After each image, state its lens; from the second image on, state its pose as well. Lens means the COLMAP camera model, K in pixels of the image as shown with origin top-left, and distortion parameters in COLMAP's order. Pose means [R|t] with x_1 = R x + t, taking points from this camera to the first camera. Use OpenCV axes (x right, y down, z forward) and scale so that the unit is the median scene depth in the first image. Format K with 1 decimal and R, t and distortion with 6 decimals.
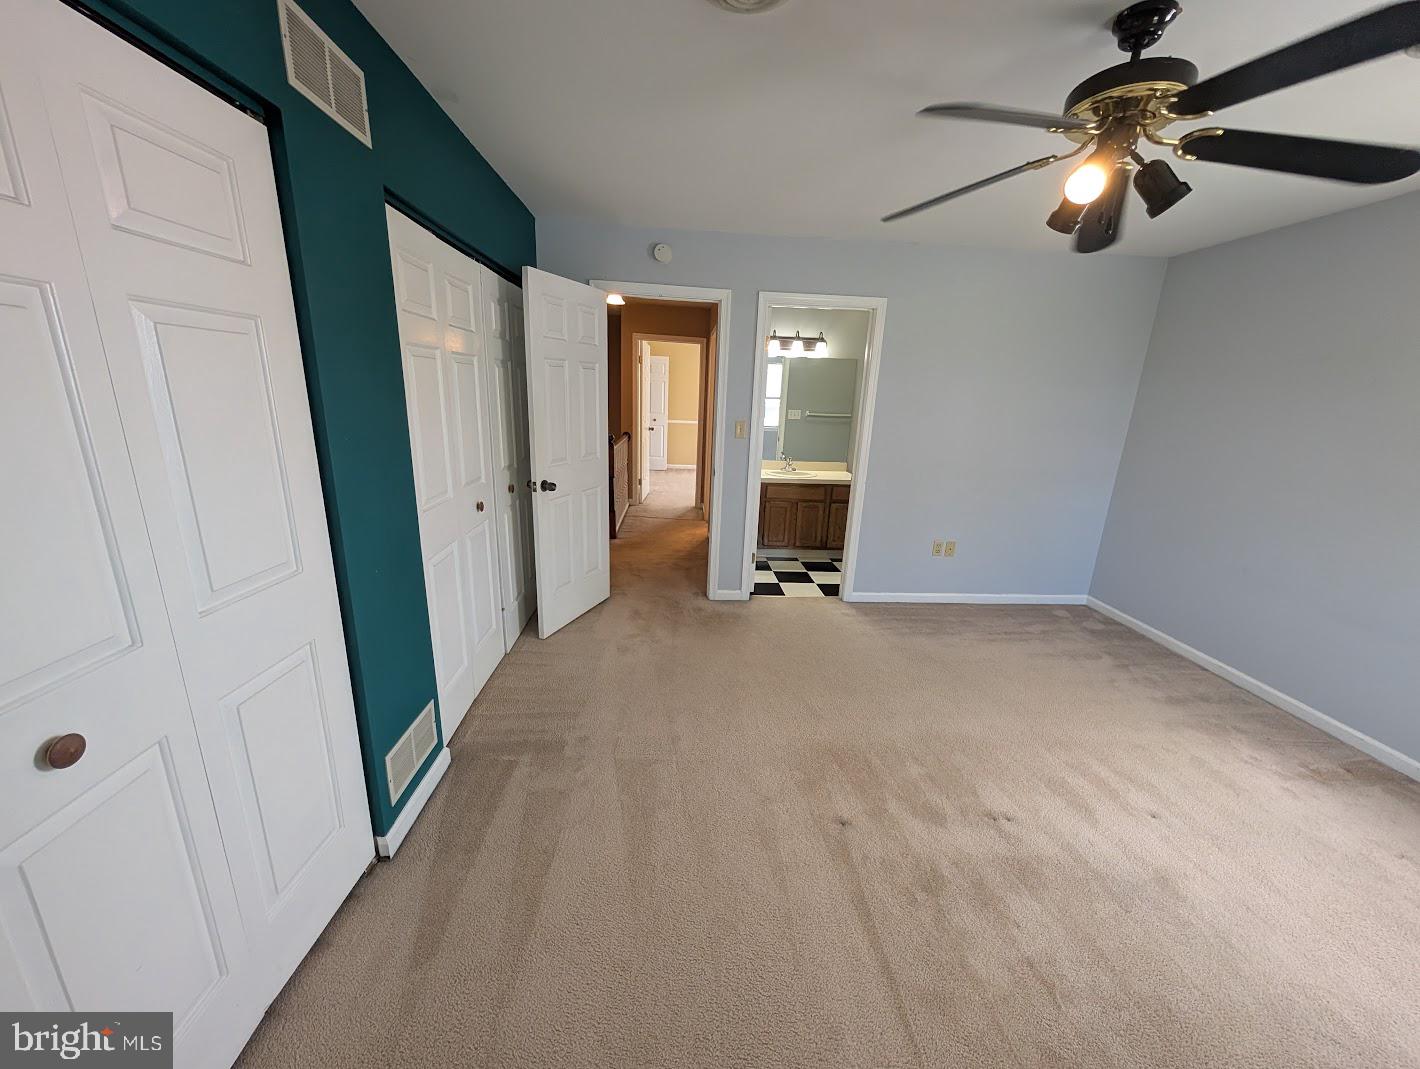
lens RADIAL K [[537.5, 0, 712.1], [0, 537.5, 537.8], [0, 0, 1]] dist [-0.001911, 0.000033]
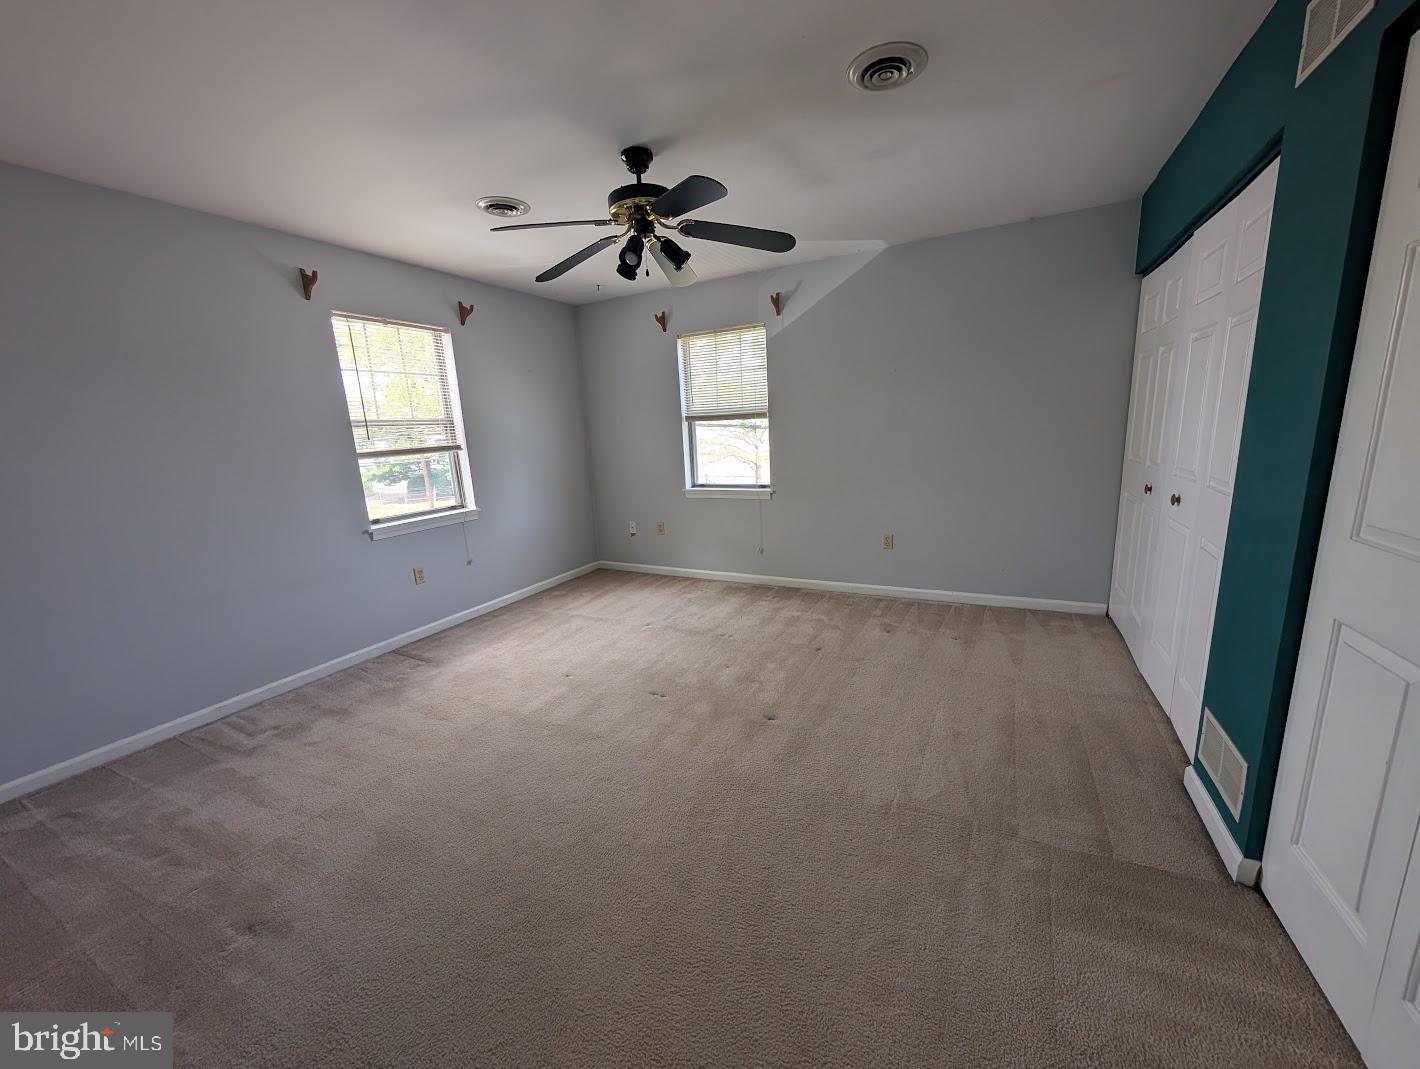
lens RADIAL K [[537.5, 0, 712.1], [0, 537.5, 537.8], [0, 0, 1]] dist [-0.001911, 0.000033]
pose [[-0.859134, -0.103432, 0.501190, -0.125514], [0.148019, 0.887276, 0.436844, -0.229737], [-0.489877, 0.449493, -0.746978, 0.981086]]
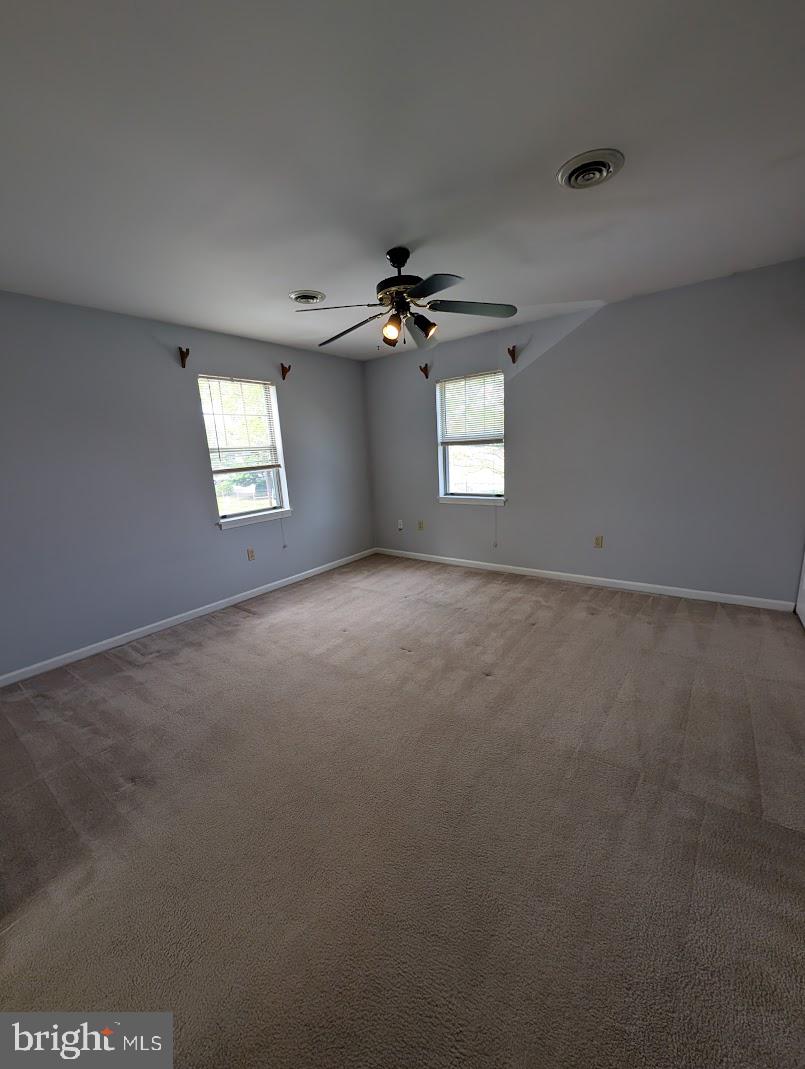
lens RADIAL K [[404.6, 0, 399.8], [0, 404.6, 536.3], [0, 0, 1]] dist [-0.001911, 0.000033]
pose [[-0.756991, -0.138660, 0.638544, -0.161211], [0.194825, 0.884882, 0.423116, -0.239826], [-0.623705, 0.444699, -0.642833, 0.963569]]
